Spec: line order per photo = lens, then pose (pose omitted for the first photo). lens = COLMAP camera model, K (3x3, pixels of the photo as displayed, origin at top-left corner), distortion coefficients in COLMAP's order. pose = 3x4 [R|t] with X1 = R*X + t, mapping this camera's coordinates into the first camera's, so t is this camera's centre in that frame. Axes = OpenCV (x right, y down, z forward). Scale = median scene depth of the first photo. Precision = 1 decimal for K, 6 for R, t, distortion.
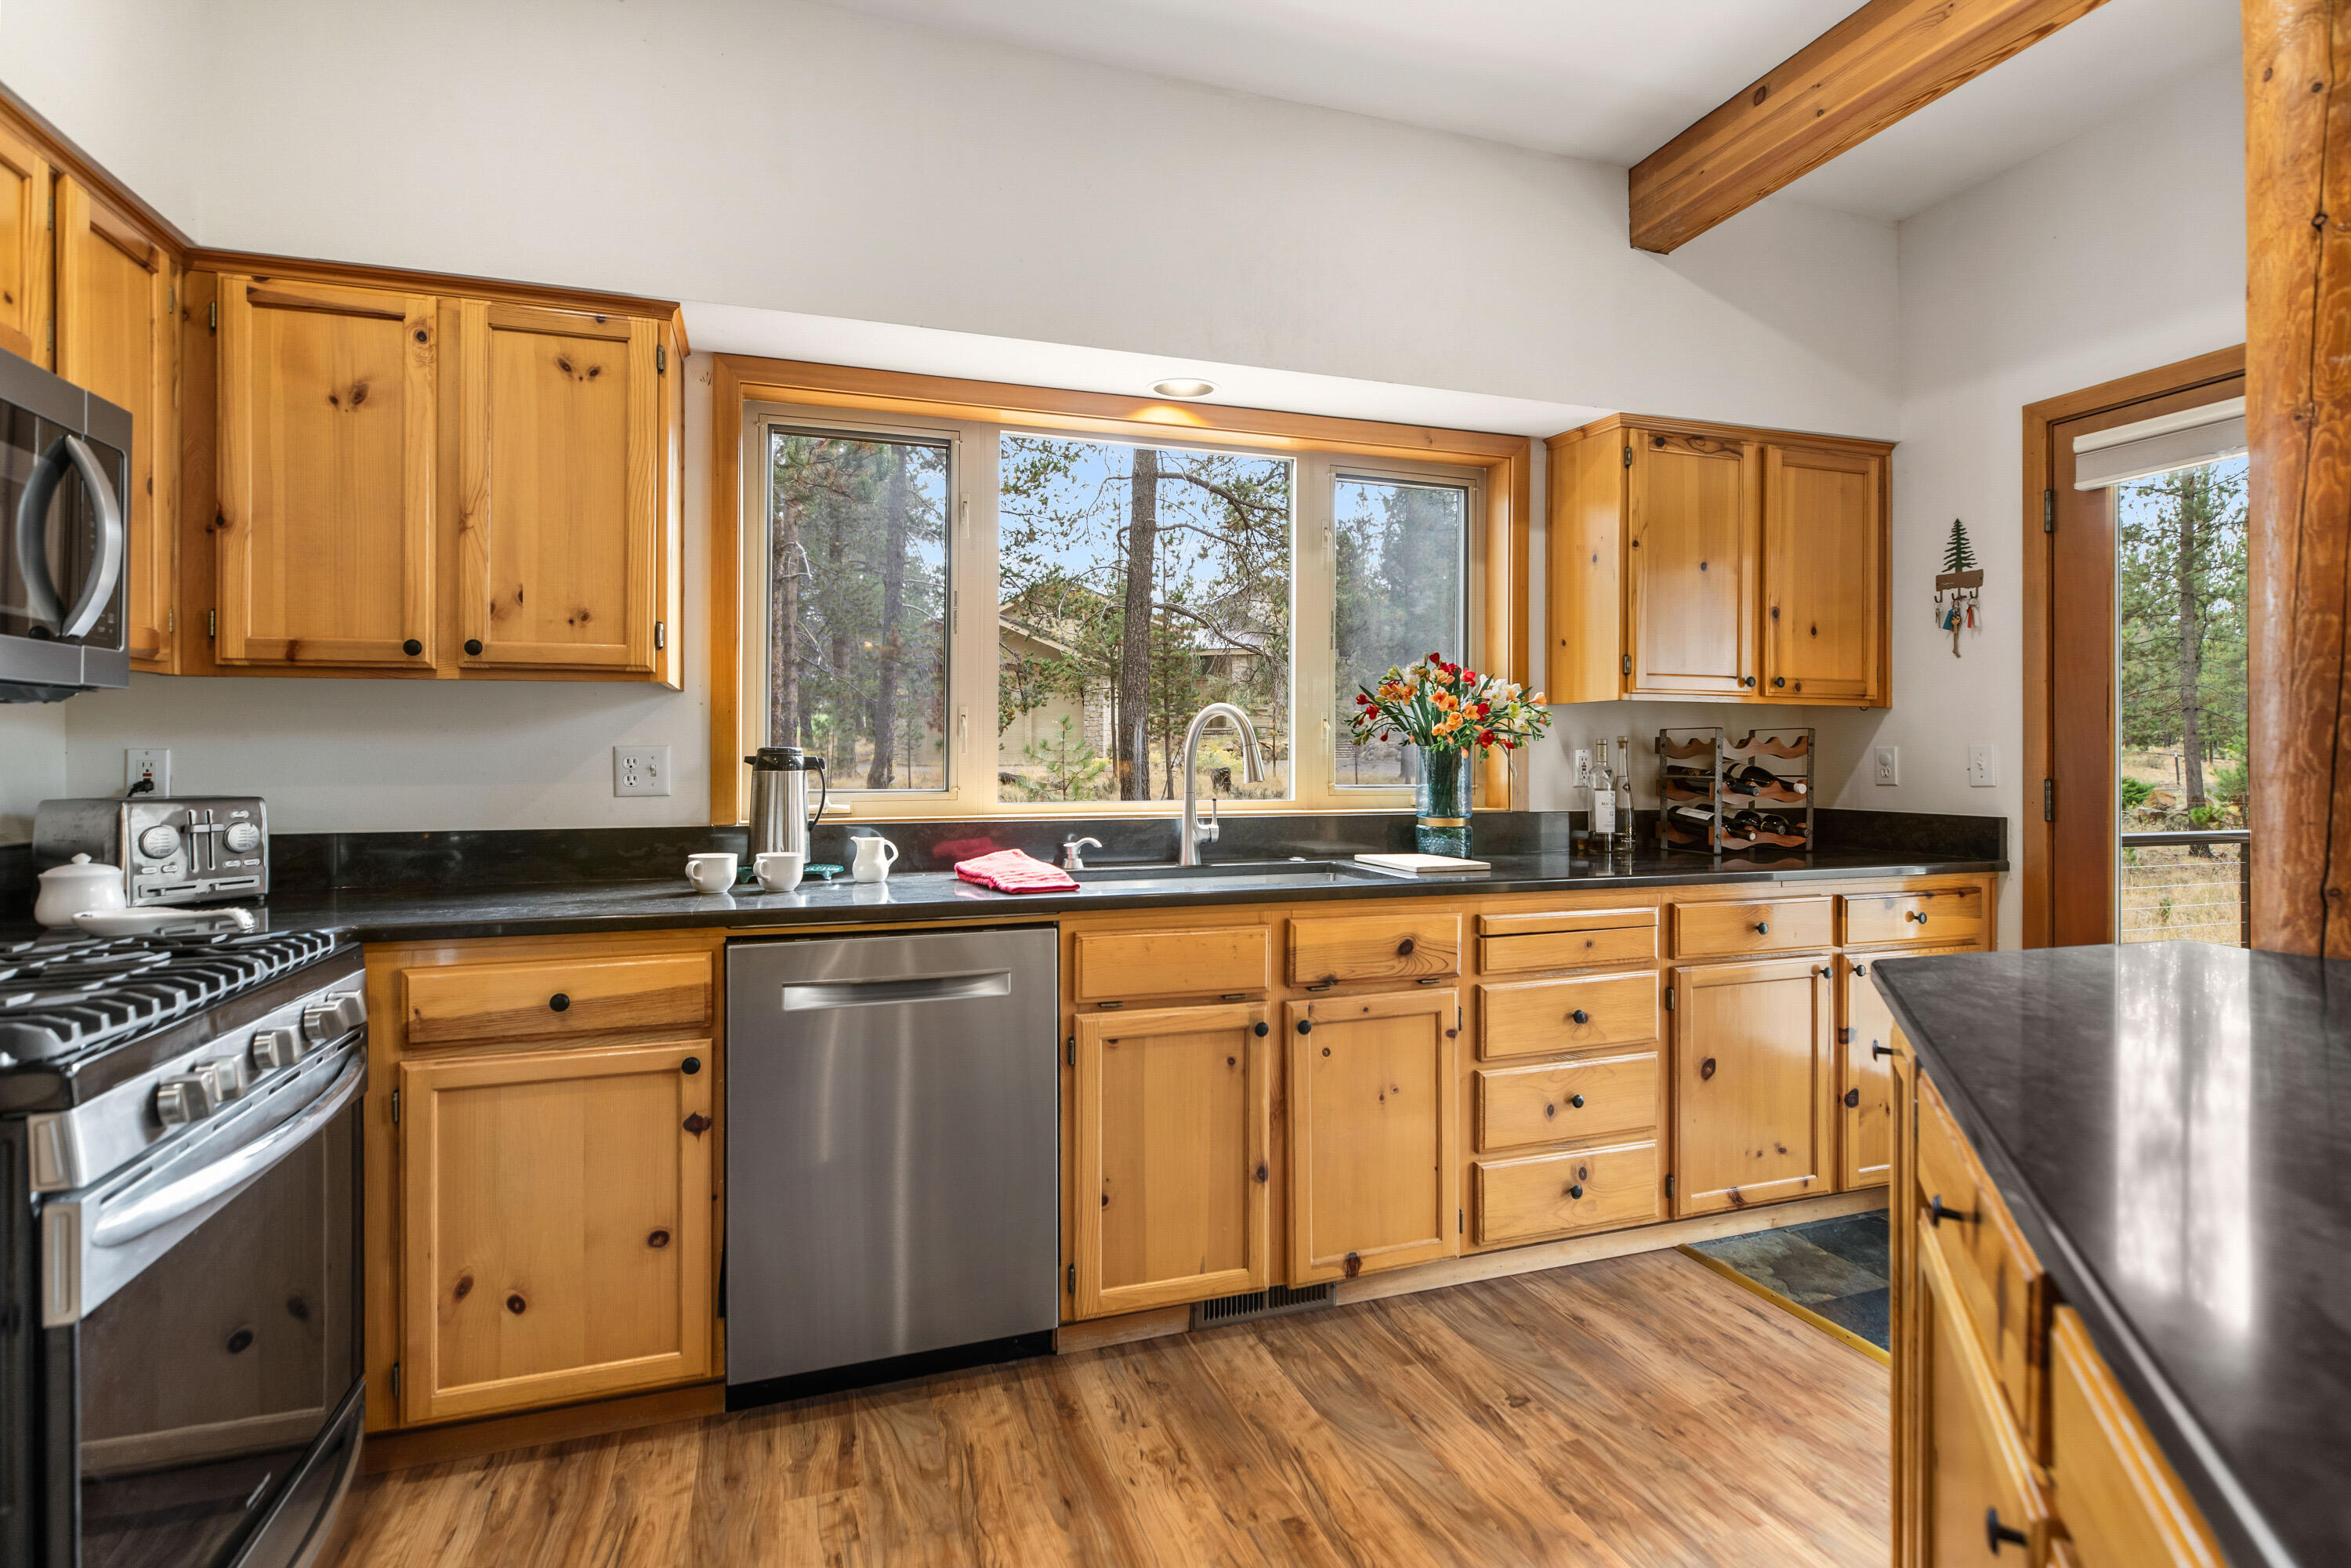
lens RADIAL K [[1149.4, 0, 1170.5], [0, 1149.4, 777.7], [0, 0, 1]] dist [-0.004498, -0.000112]
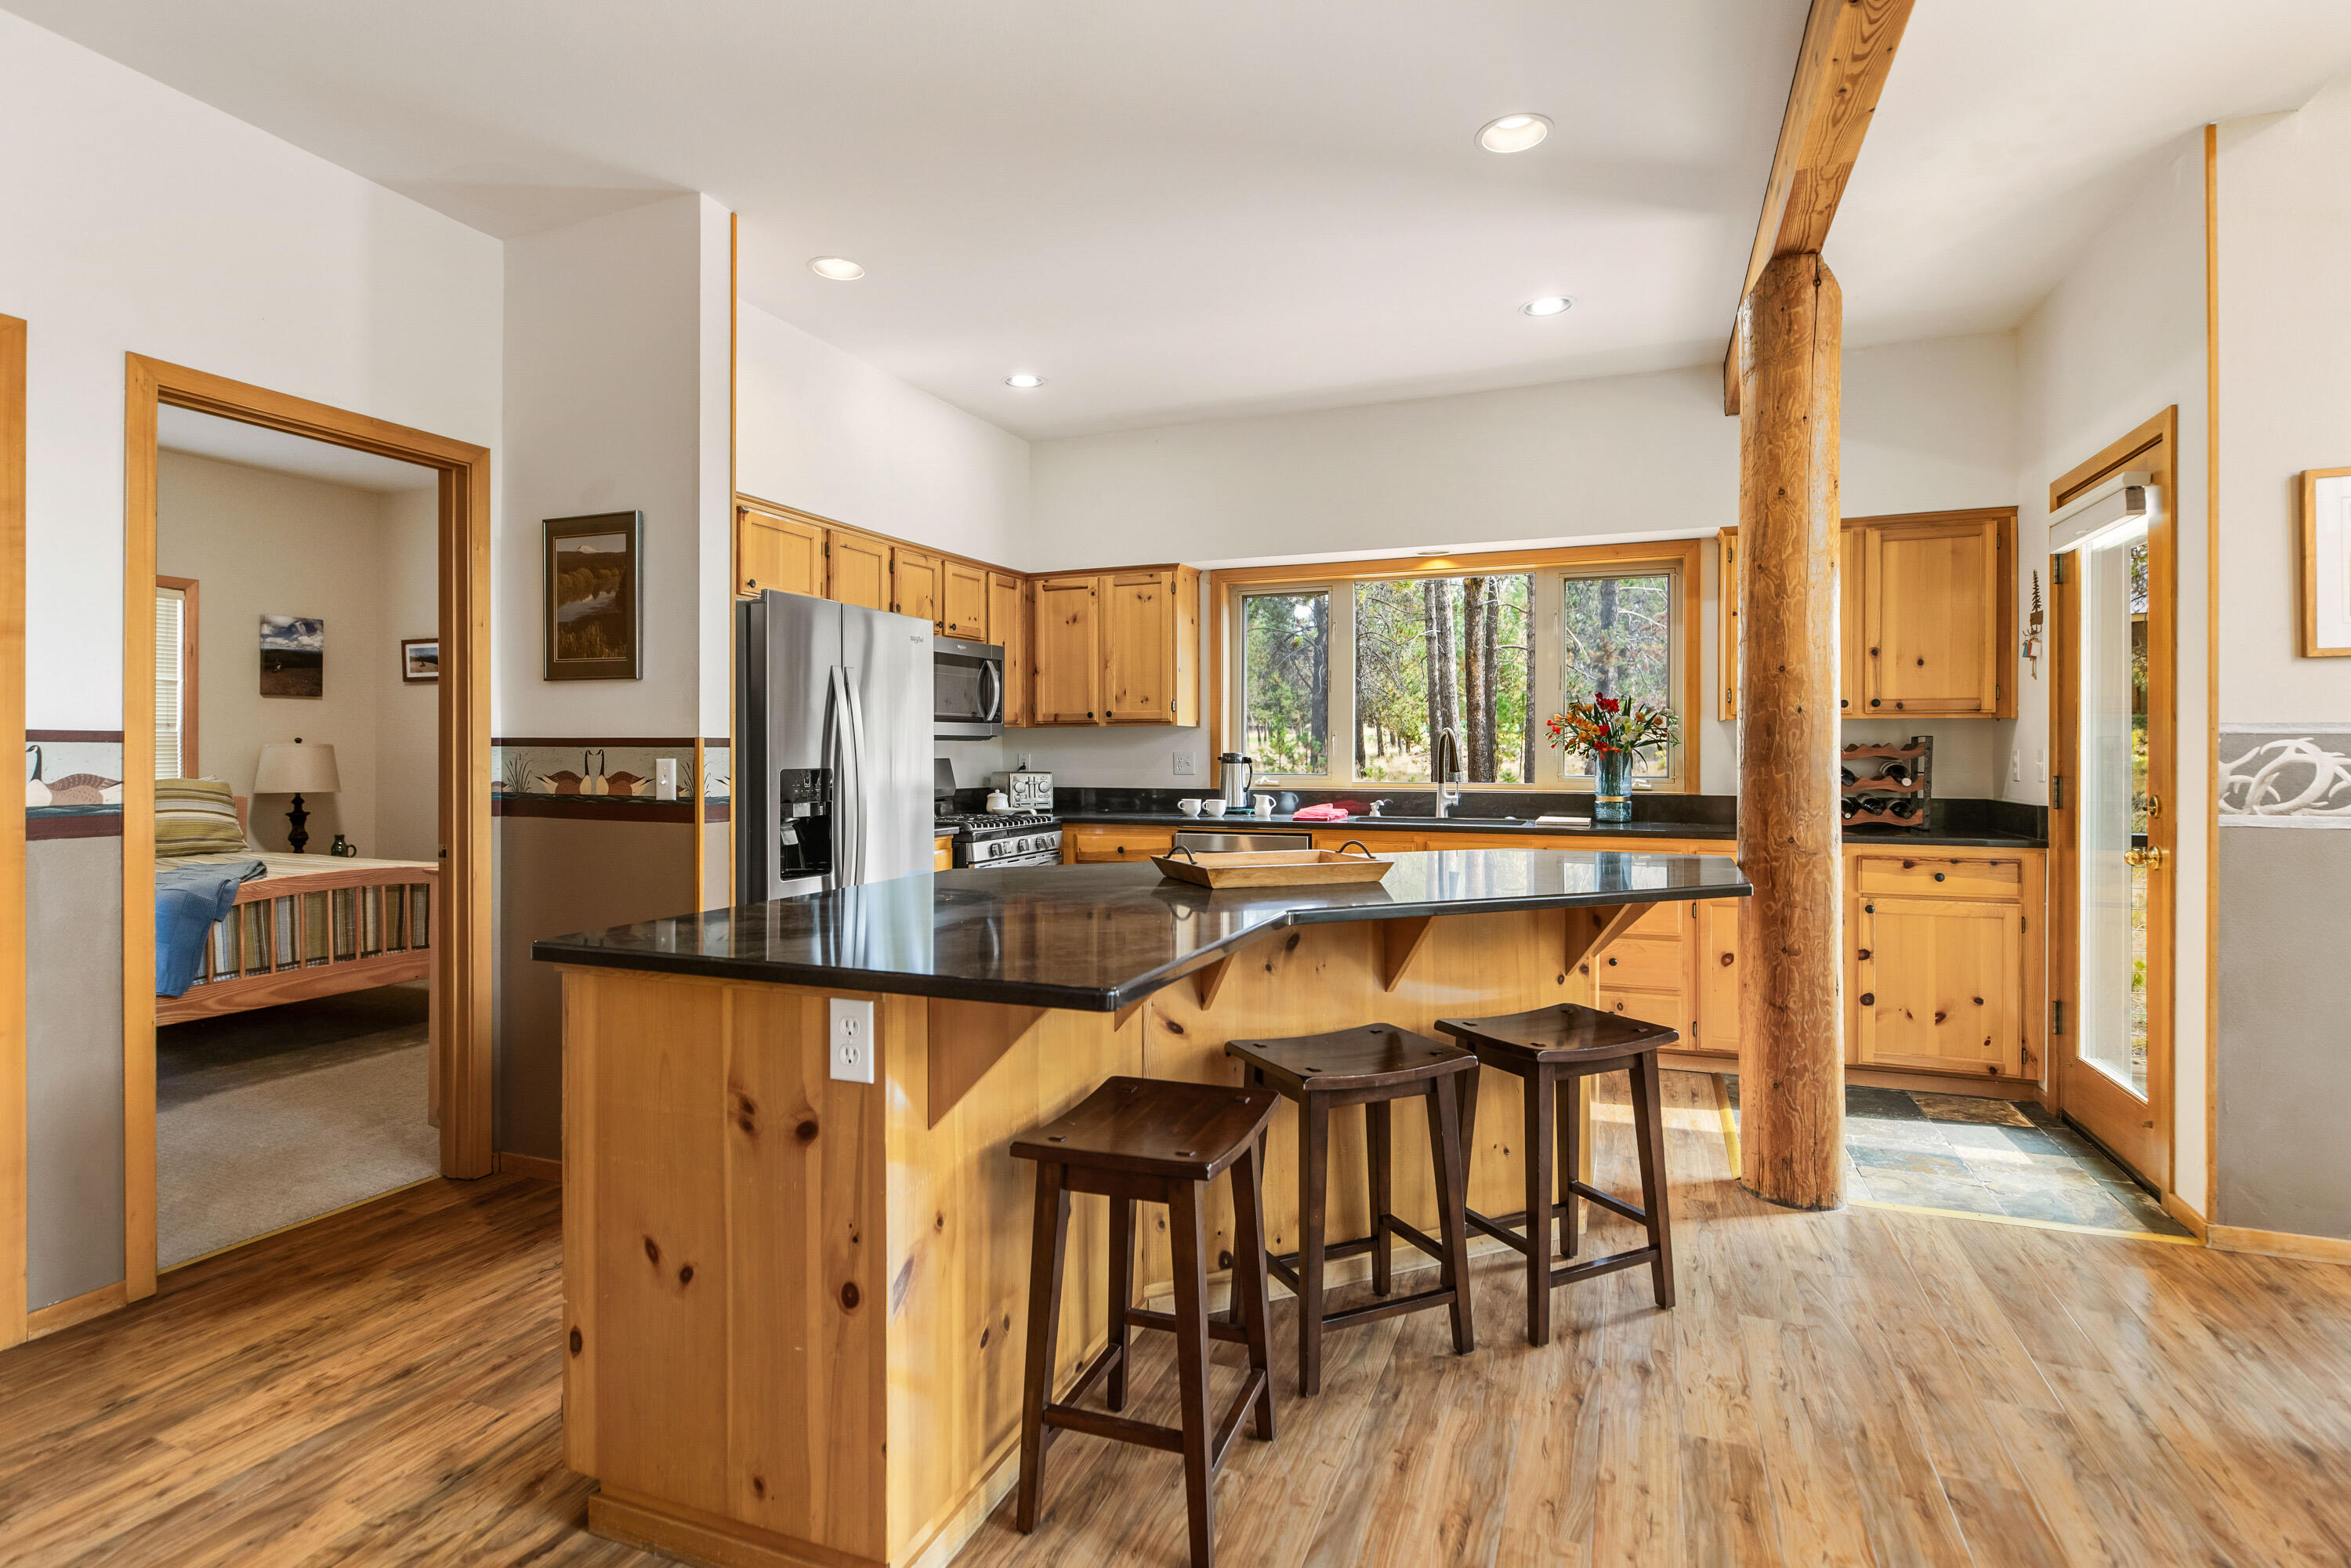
lens RADIAL K [[1149.4, 0, 1170.5], [0, 1149.4, 777.7], [0, 0, 1]] dist [-0.004498, -0.000112]
pose [[0.760674, 0.016139, -0.648933, 1.110391], [-0.007415, 0.999842, 0.016174, -0.015766], [0.649091, -0.007492, 0.760674, -0.813945]]
